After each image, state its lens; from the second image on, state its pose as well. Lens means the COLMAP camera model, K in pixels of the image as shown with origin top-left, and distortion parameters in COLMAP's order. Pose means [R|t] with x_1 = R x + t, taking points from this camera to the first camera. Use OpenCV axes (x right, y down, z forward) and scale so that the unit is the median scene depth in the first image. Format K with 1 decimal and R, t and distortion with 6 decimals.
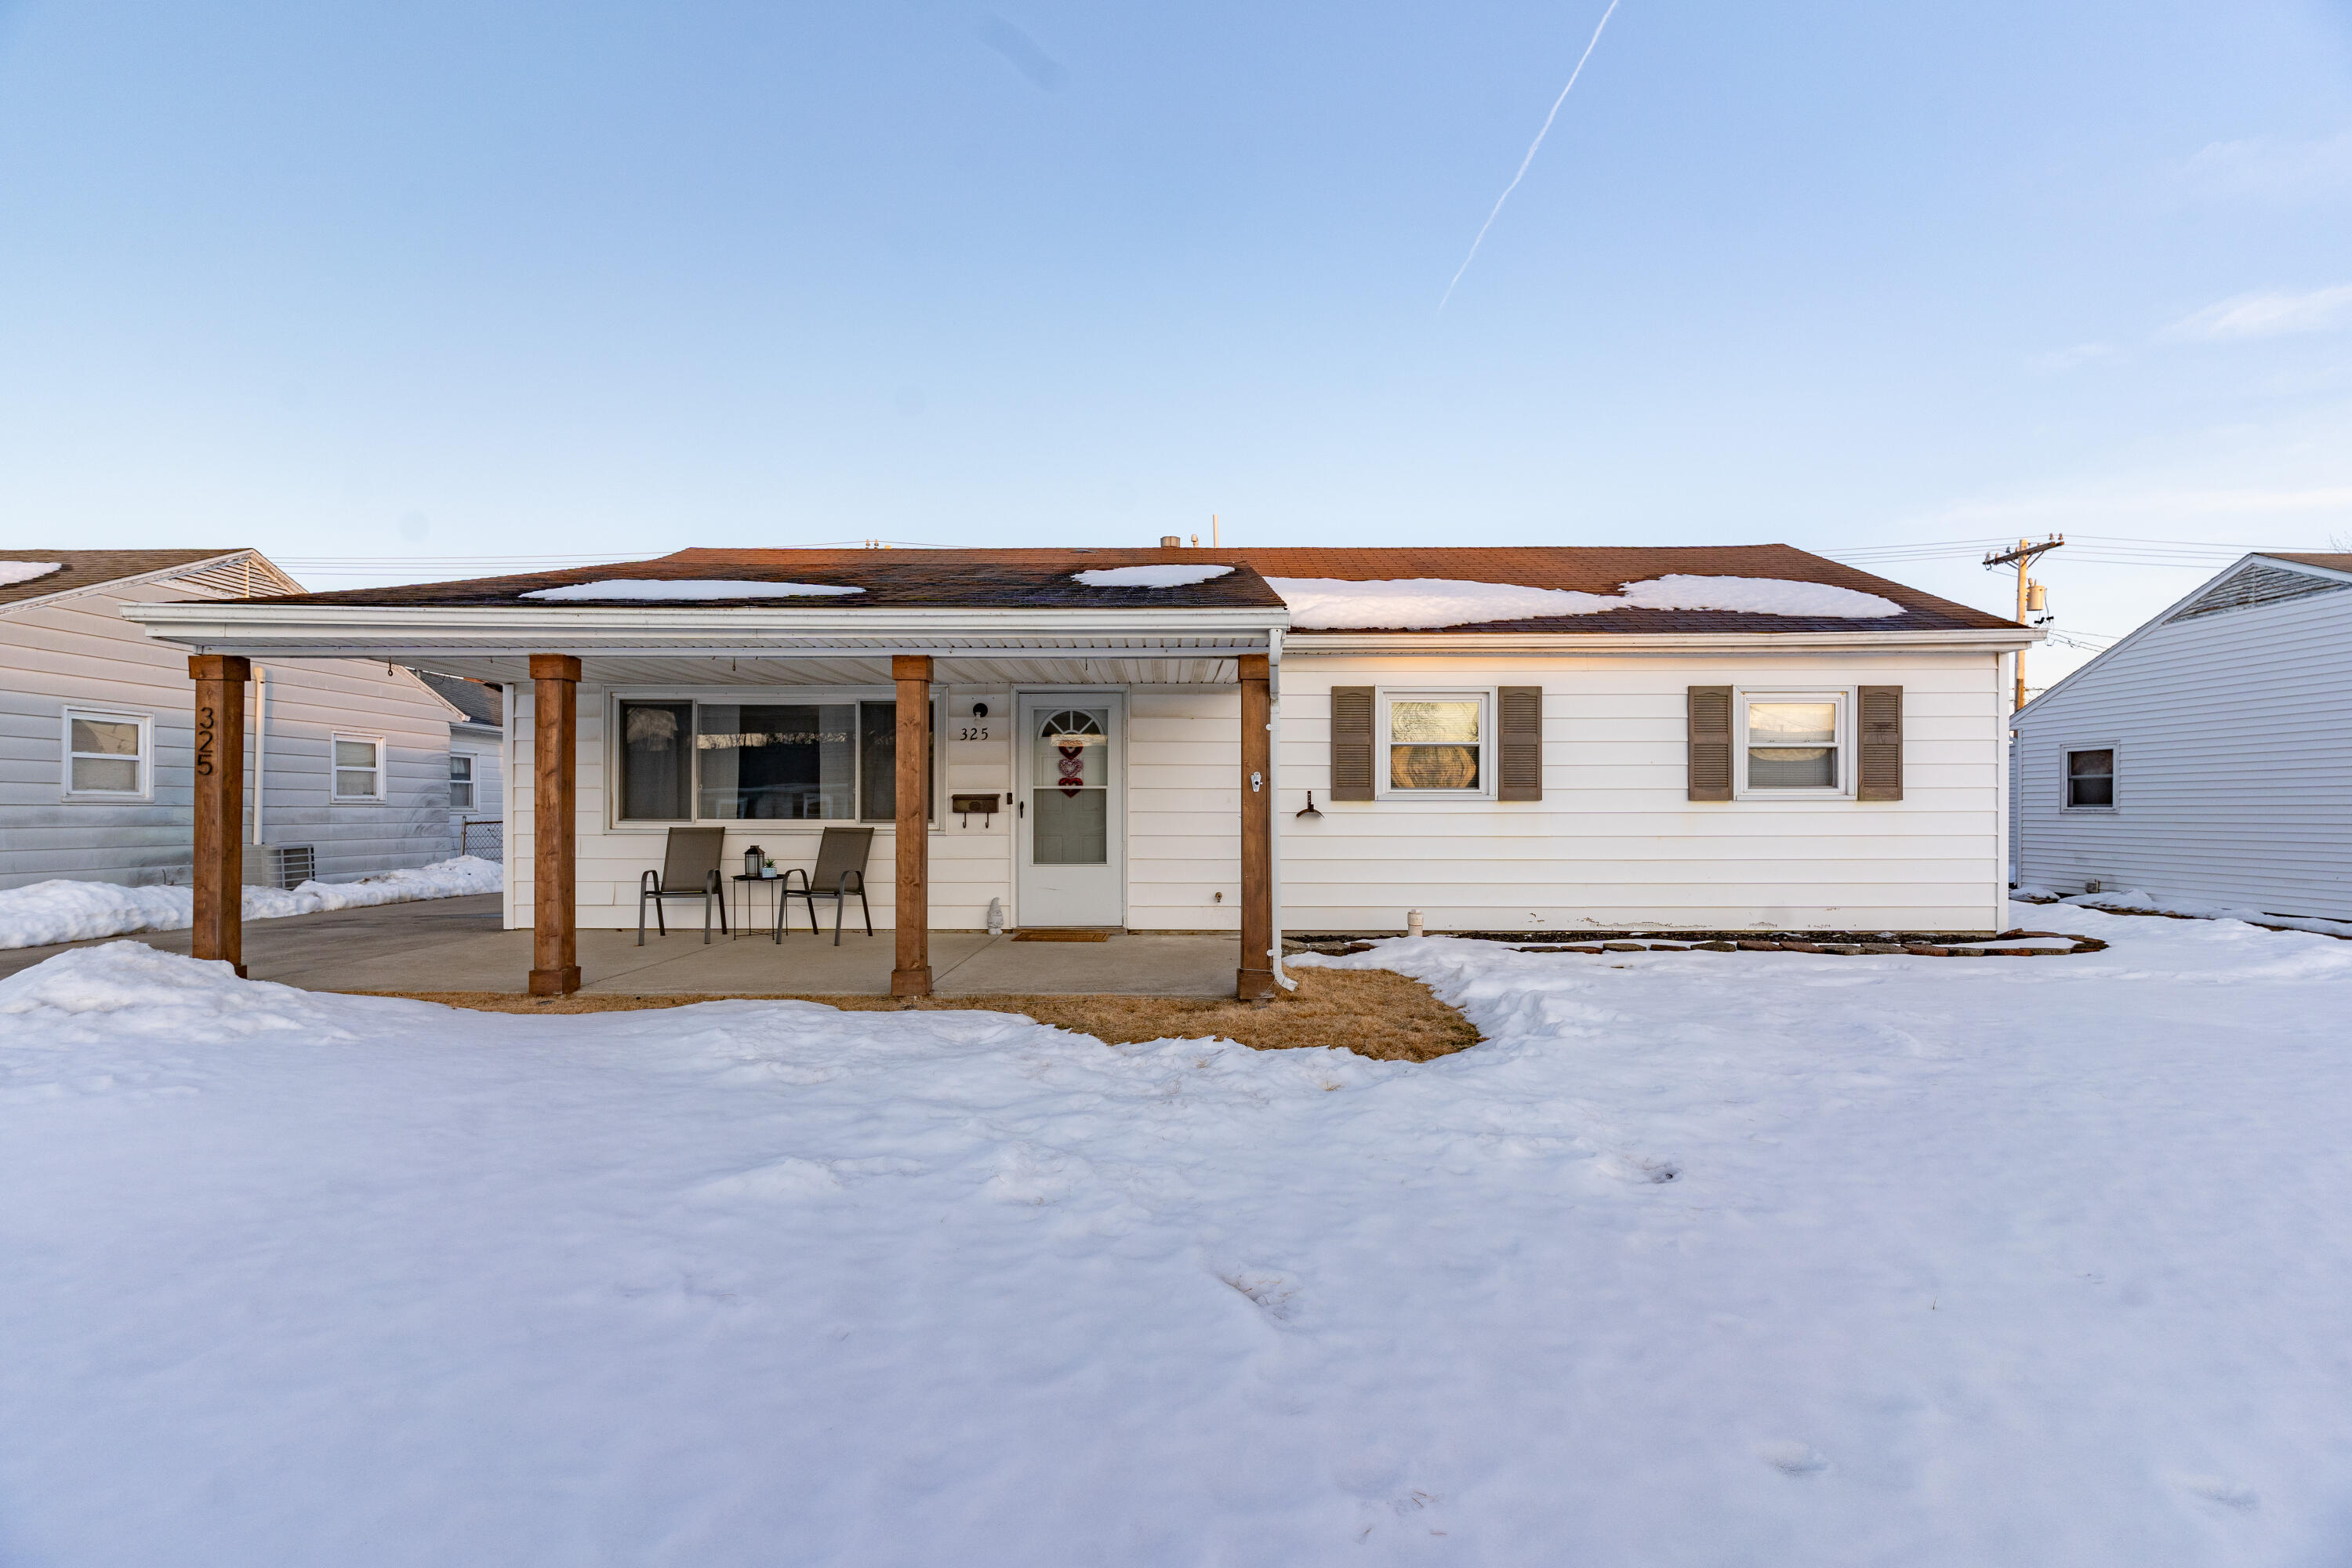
lens RADIAL K [[1144.0, 0, 1173.1], [0, 1144.0, 791.3], [0, 0, 1]] dist [0.001195, 0.000729]
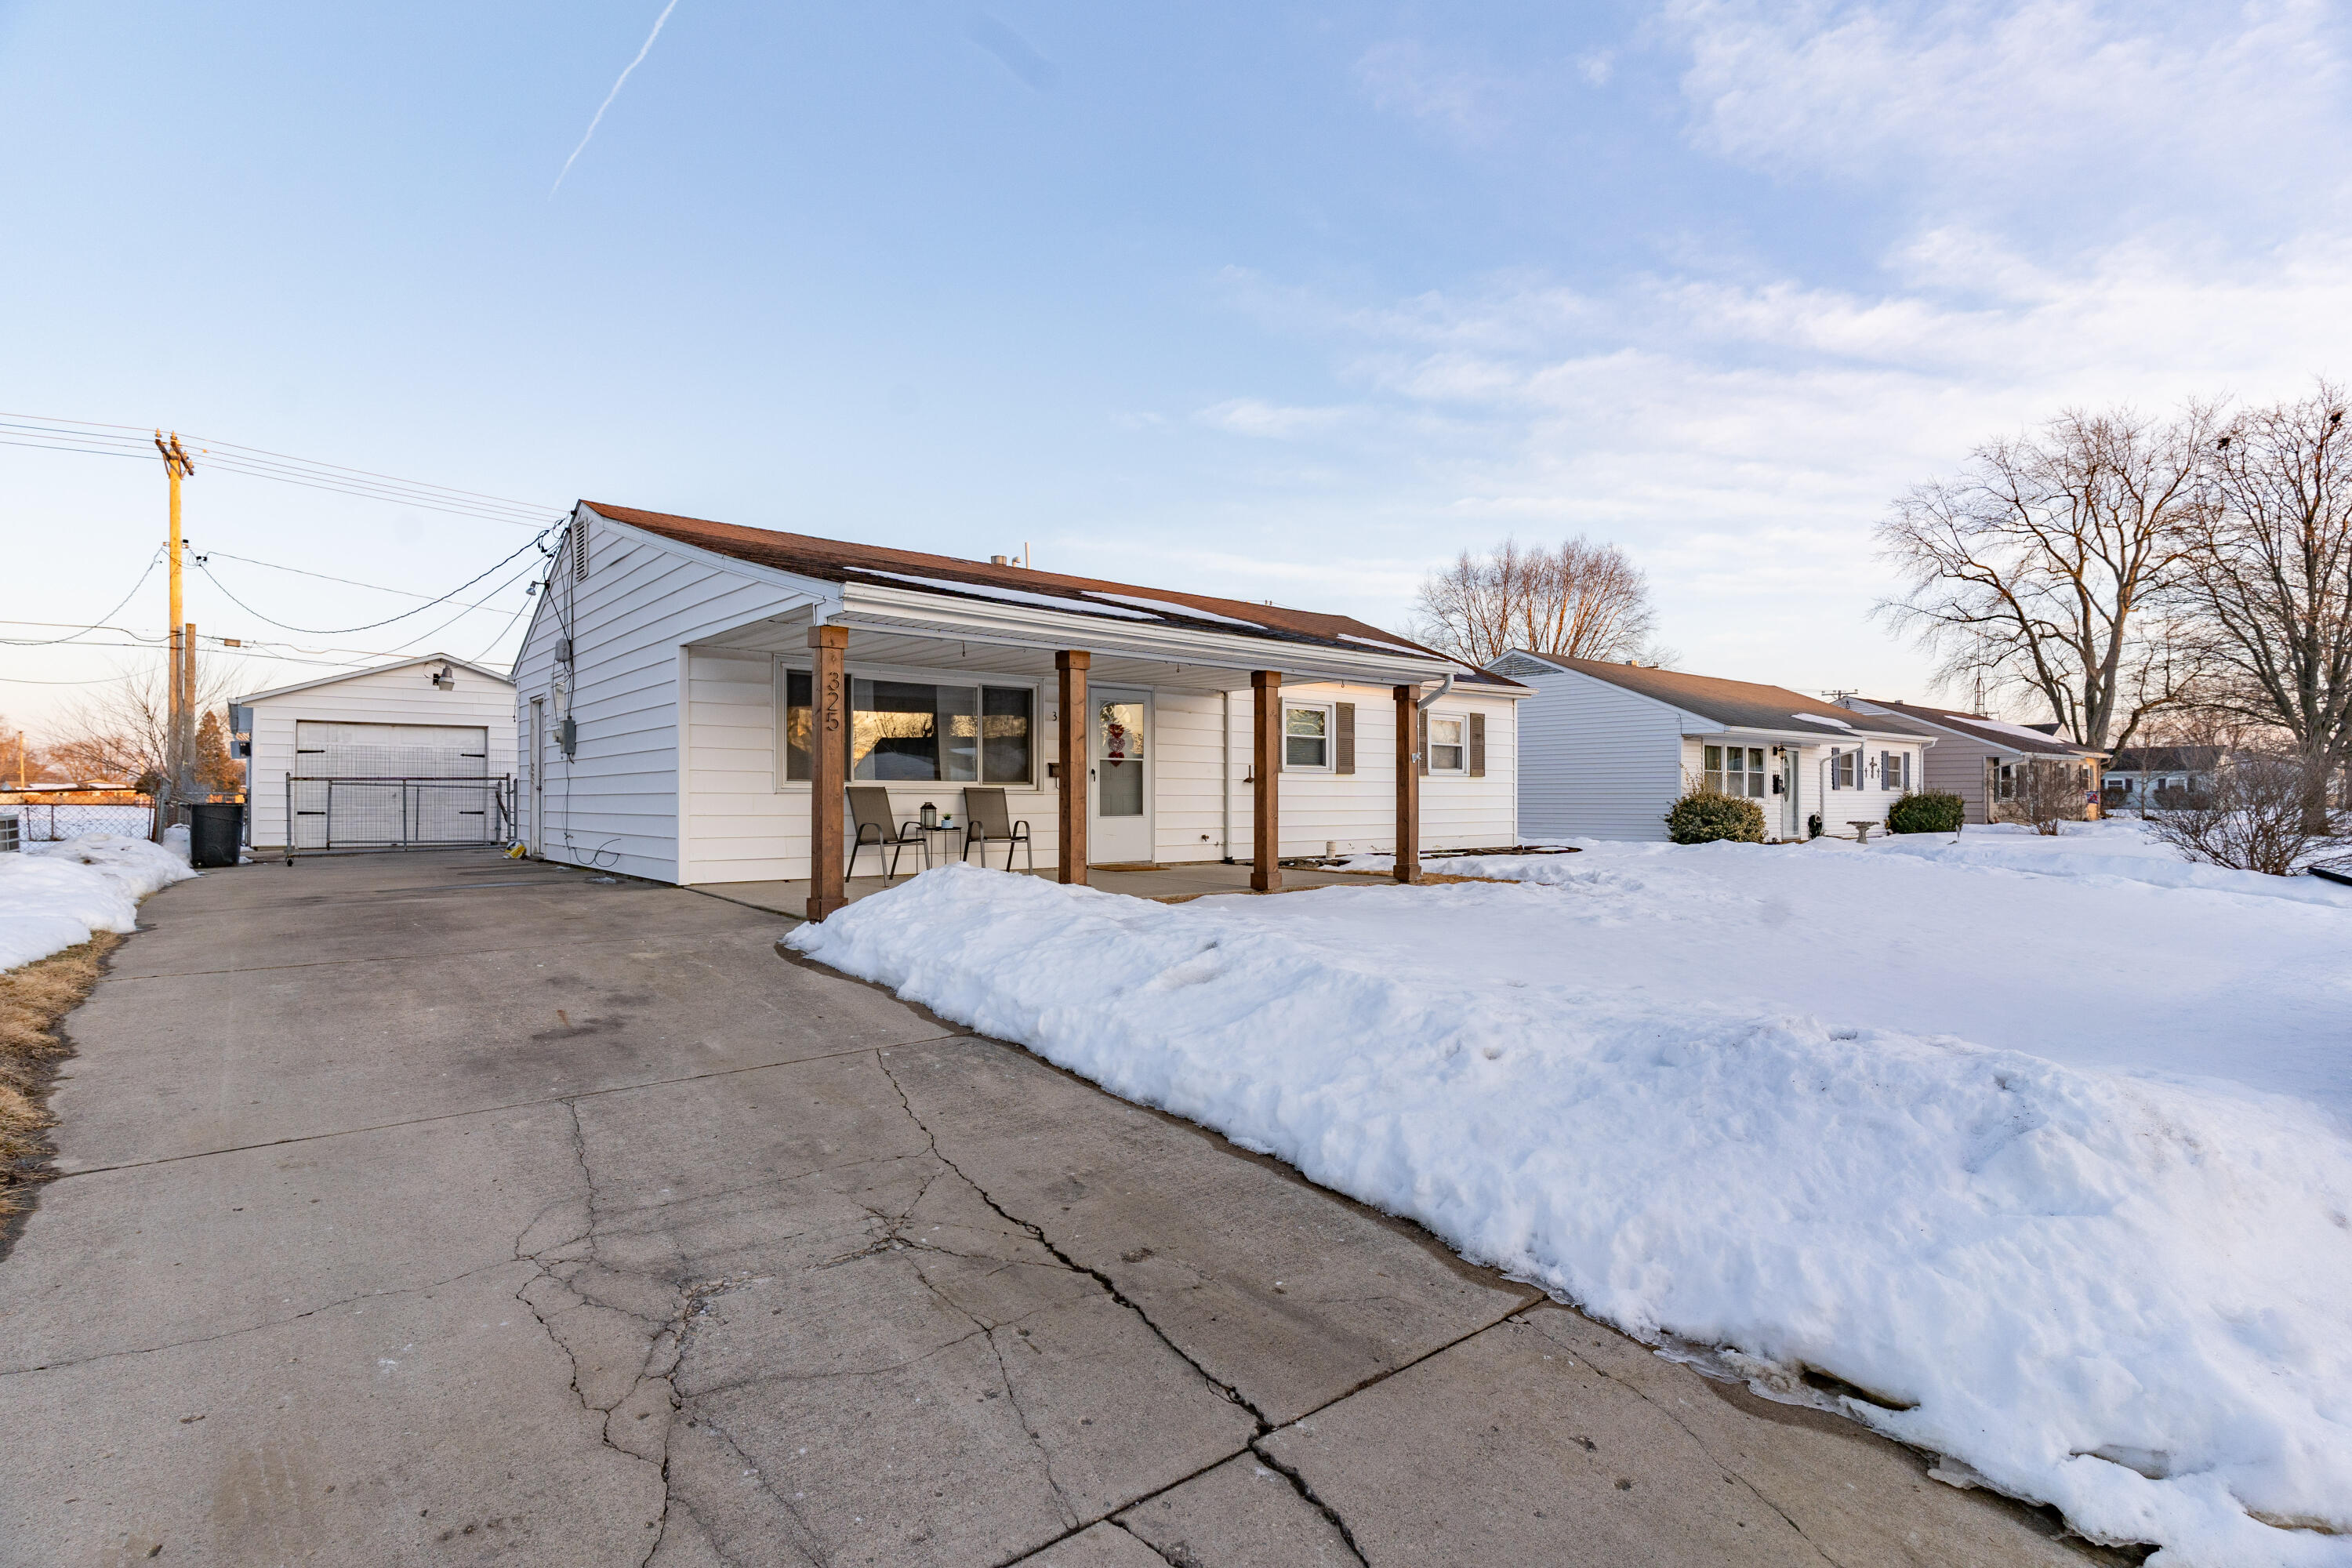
lens RADIAL K [[1117.3, 0, 1177.2], [0, 1117.3, 770.5], [0, 0, 1]] dist [0.003401, 0.000371]
pose [[0.758999, 0.014083, 0.650939, -0.897730], [-0.025802, 0.999631, 0.008458, -0.003595], [-0.650580, -0.023215, 0.759083, -0.049381]]
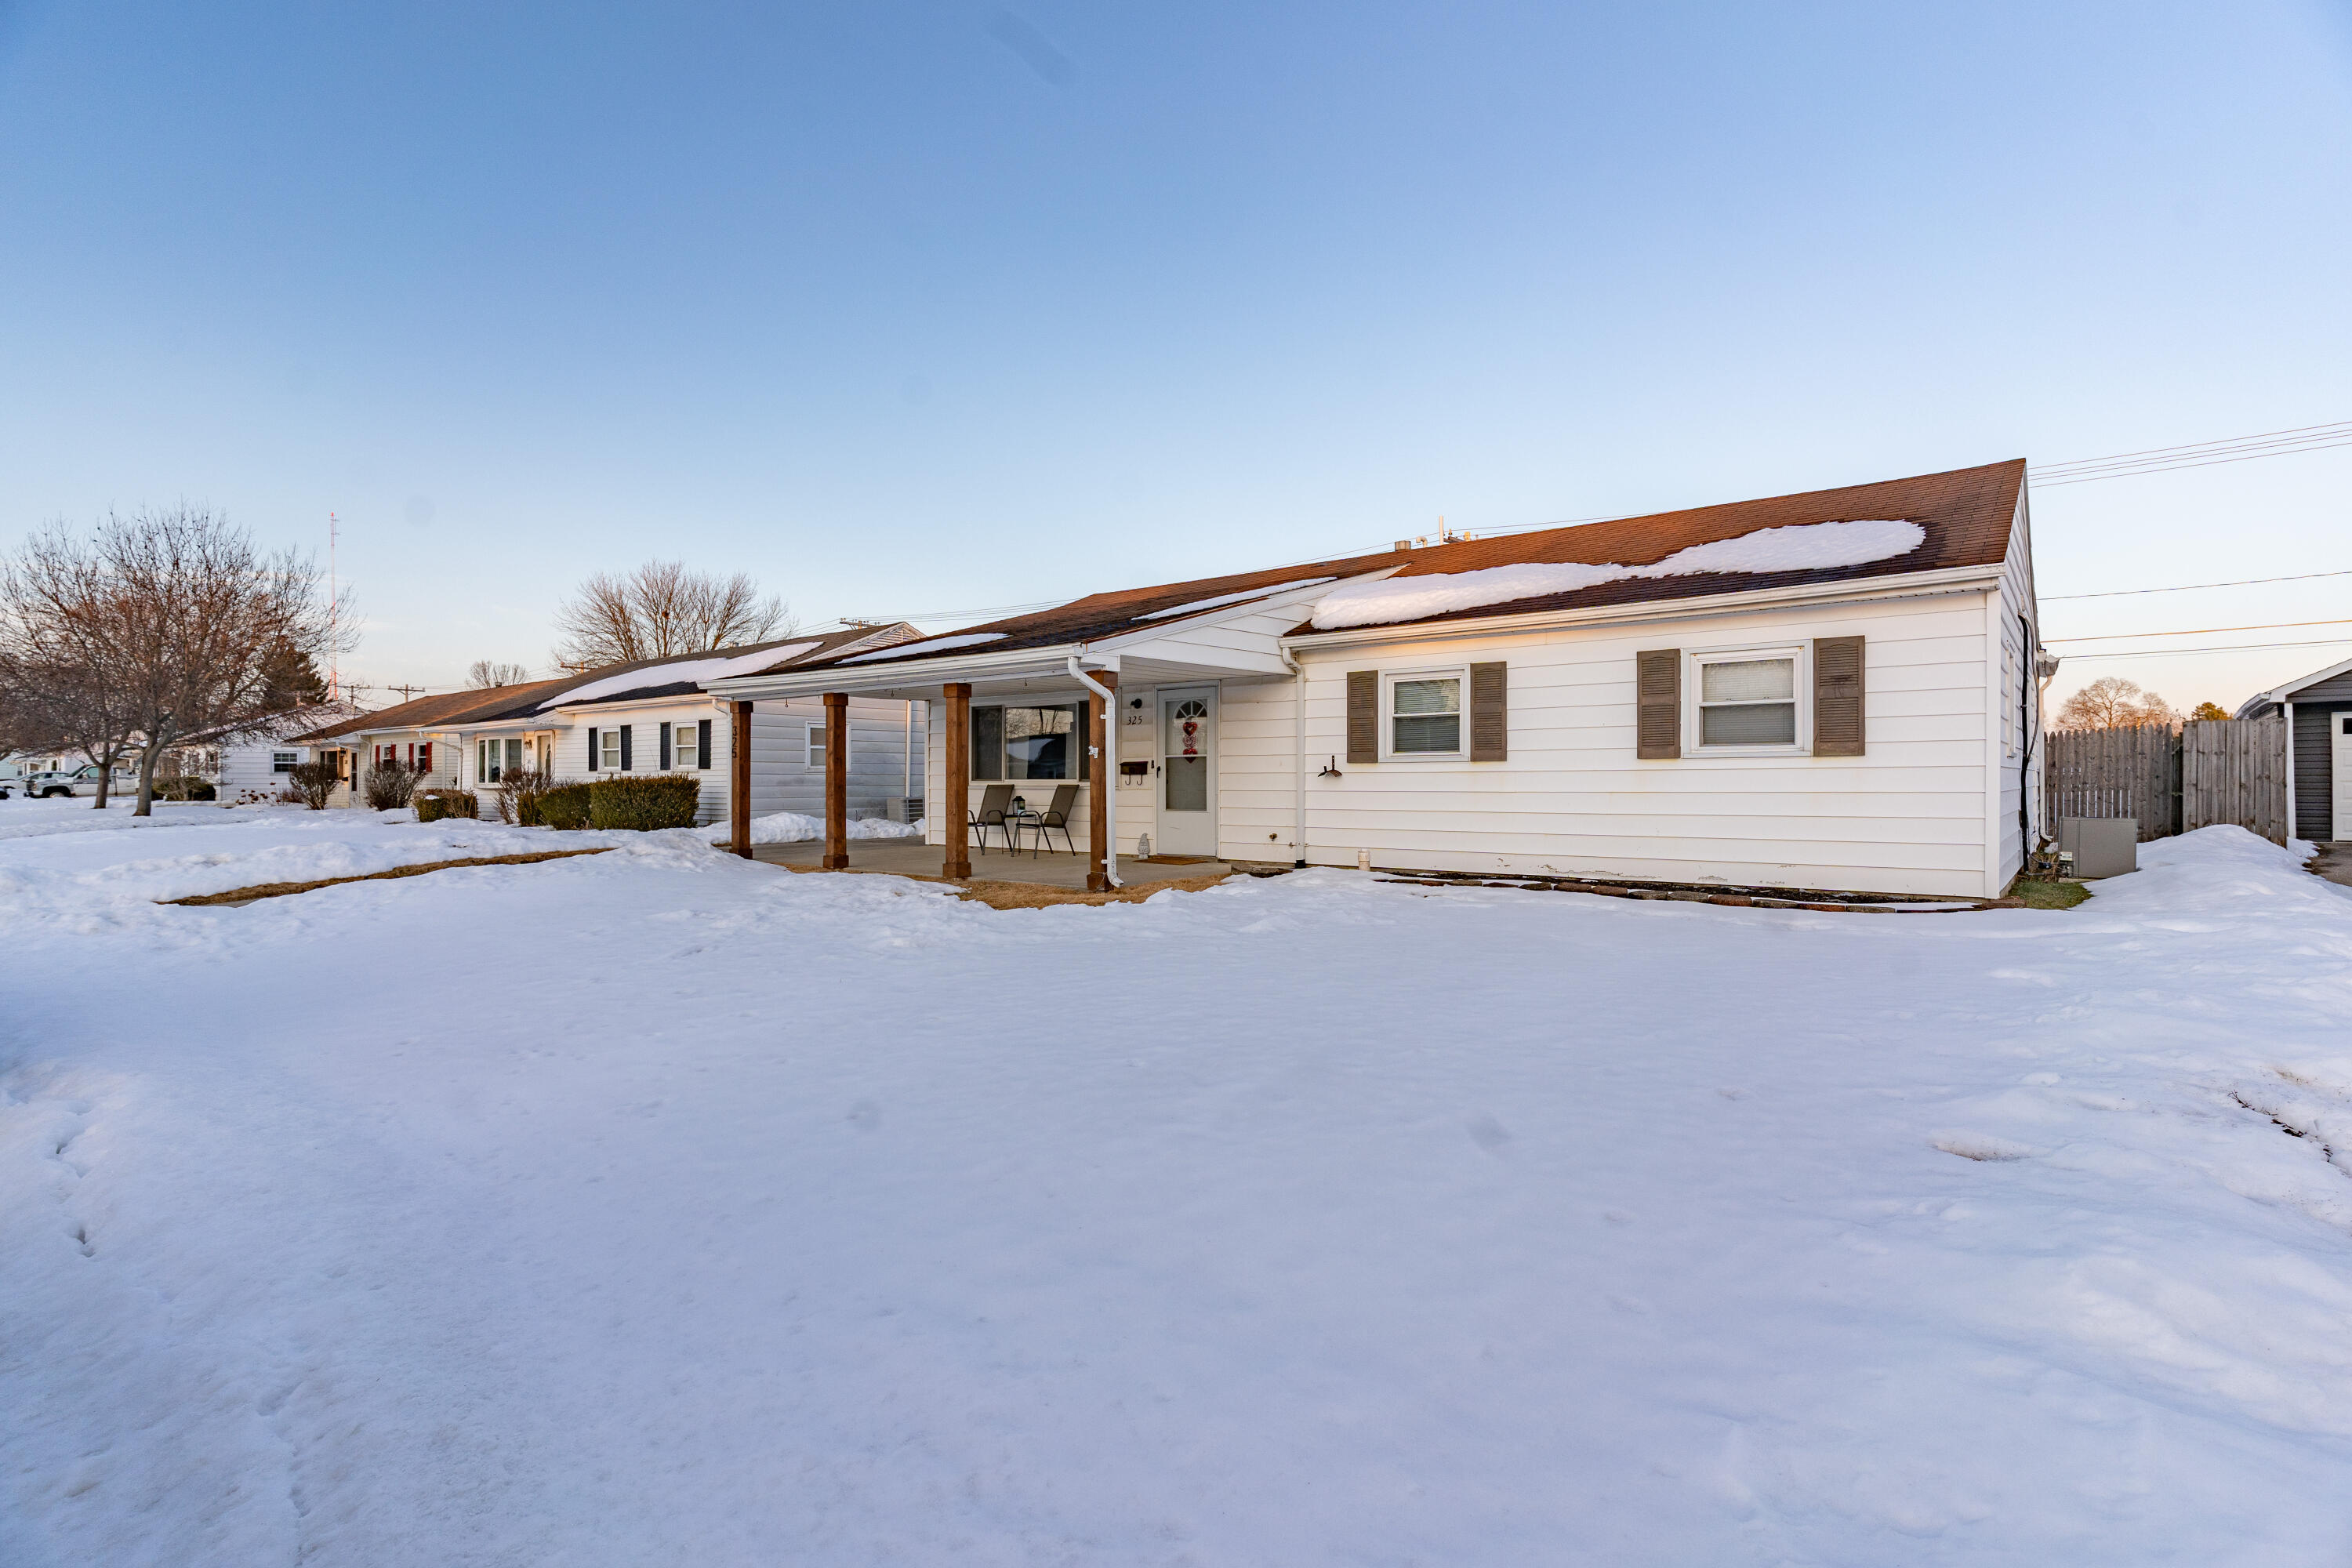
lens RADIAL K [[1117.3, 0, 1177.2], [0, 1117.3, 770.5], [0, 0, 1]] dist [0.003401, 0.000371]
pose [[0.791645, -0.008790, -0.610918, 0.733462], [0.019483, 0.999751, 0.010862, -0.000818], [0.610671, -0.020501, 0.791619, -0.090104]]
